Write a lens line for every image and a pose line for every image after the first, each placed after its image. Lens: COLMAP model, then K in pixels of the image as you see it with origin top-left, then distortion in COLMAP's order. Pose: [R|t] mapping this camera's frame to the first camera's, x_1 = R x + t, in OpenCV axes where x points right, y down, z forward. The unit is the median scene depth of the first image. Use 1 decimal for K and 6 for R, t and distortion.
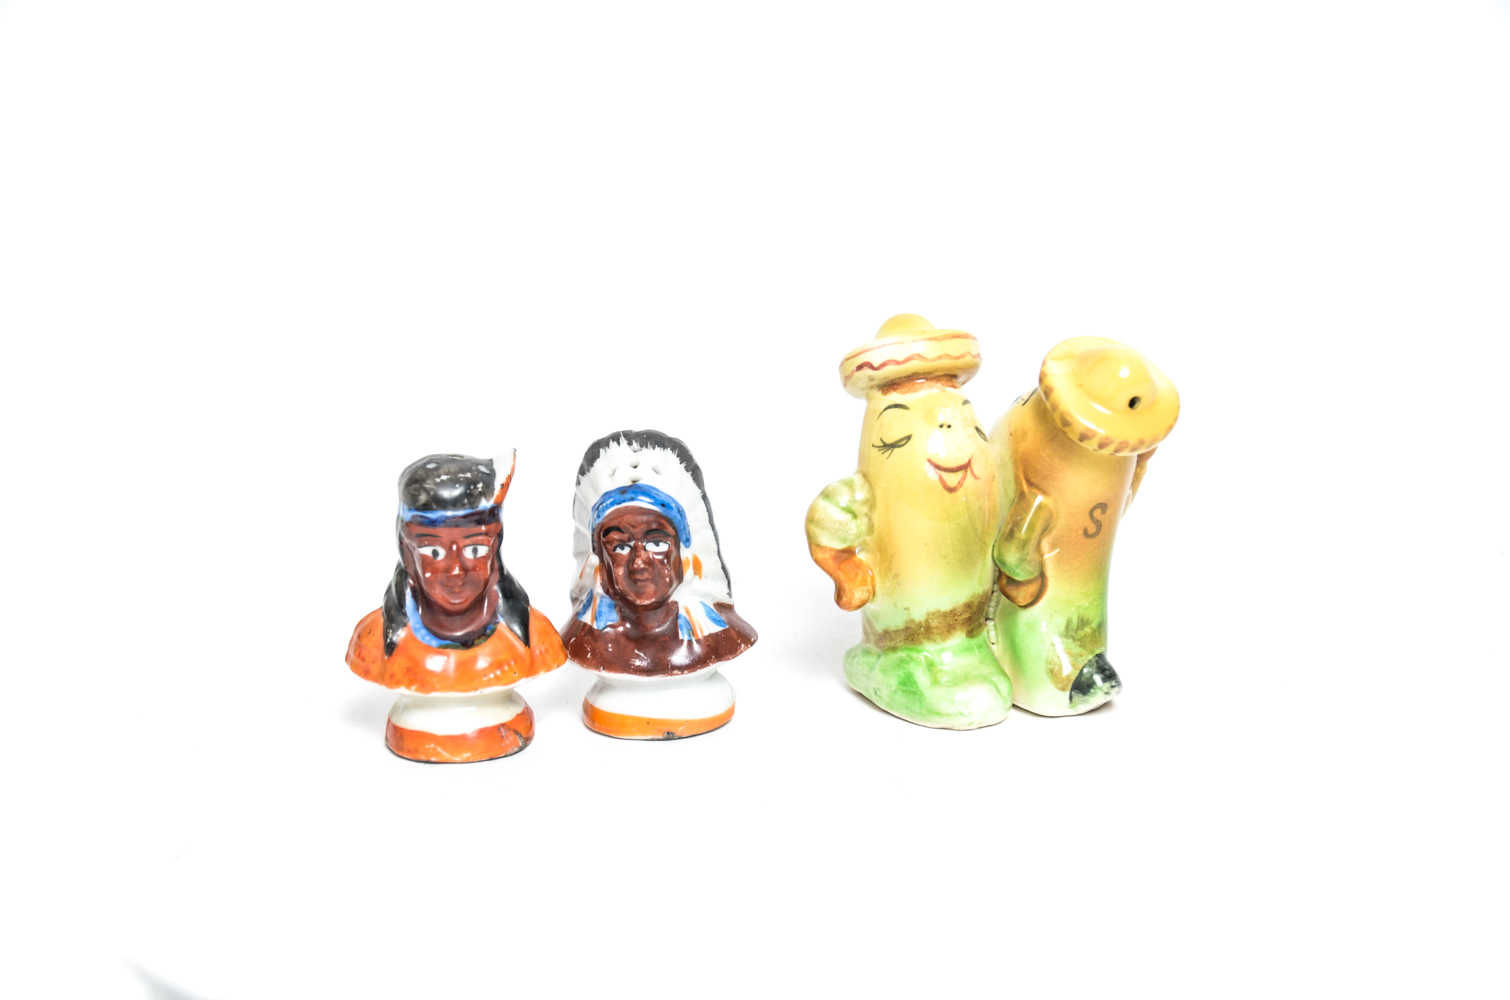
lens RADIAL K [[3290.4, 0, 753.0], [0, 3290.4, 494.0], [0, 0, 1]] dist [-0.007594, 0.000000]
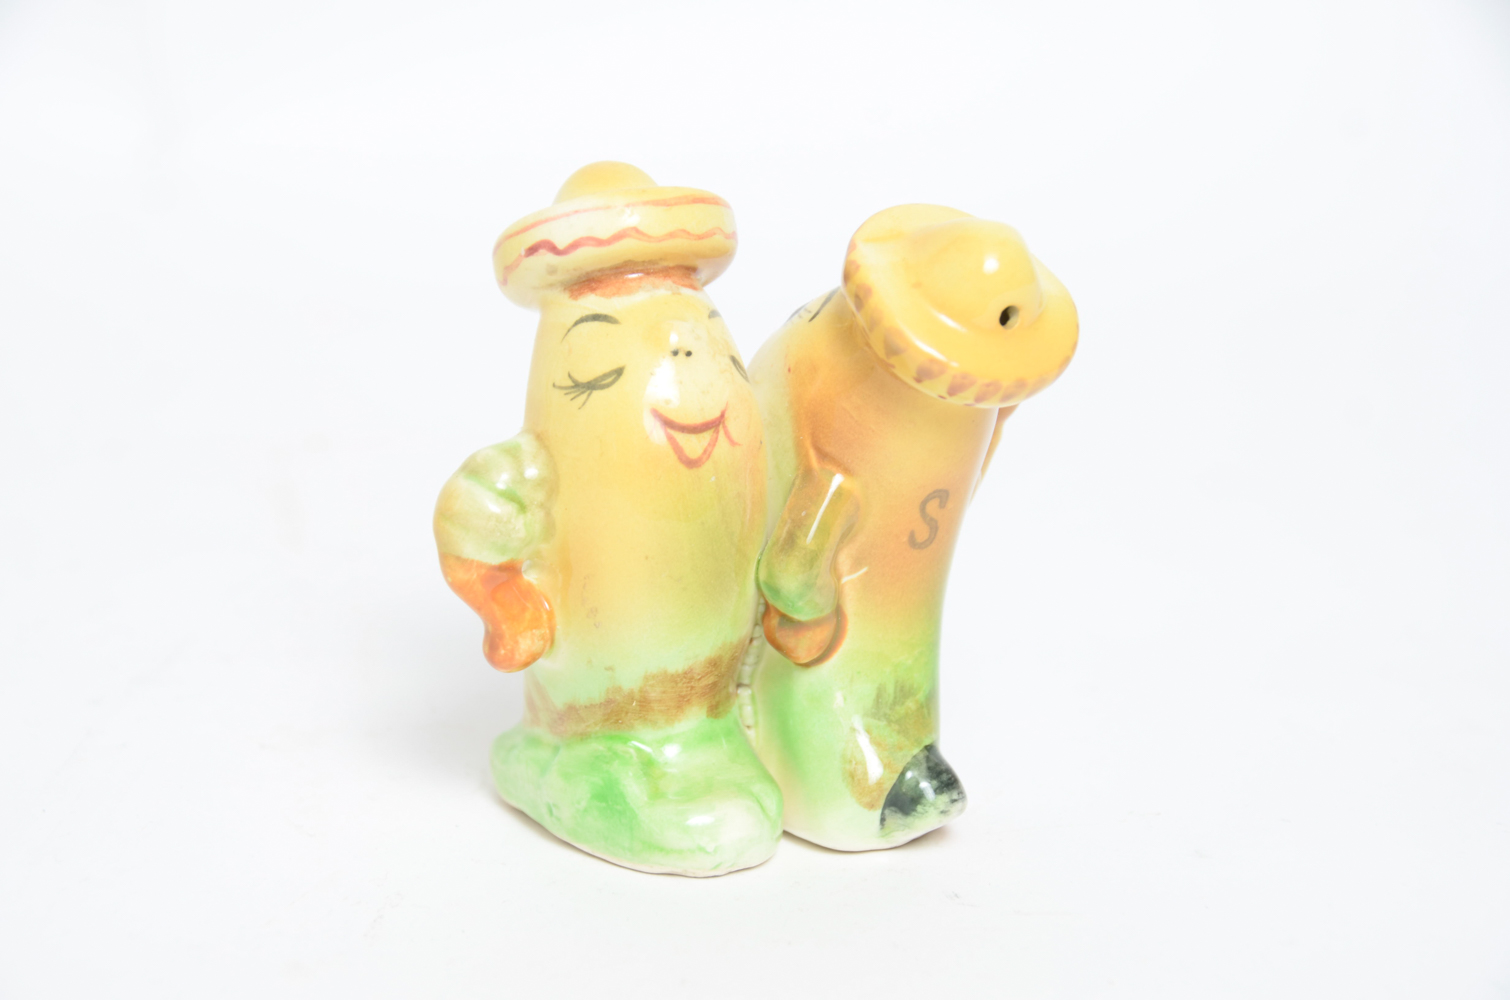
lens RADIAL K [[3866.9, 0, 755.8], [0, 3866.9, 503.6], [0, 0, 1]] dist [-0.064513, 0.000000]
pose [[0.990966, 0.009111, 0.133805, -0.019062], [-0.009350, 0.999956, 0.001158, 0.004823], [-0.133789, -0.002398, 0.991007, 0.322381]]
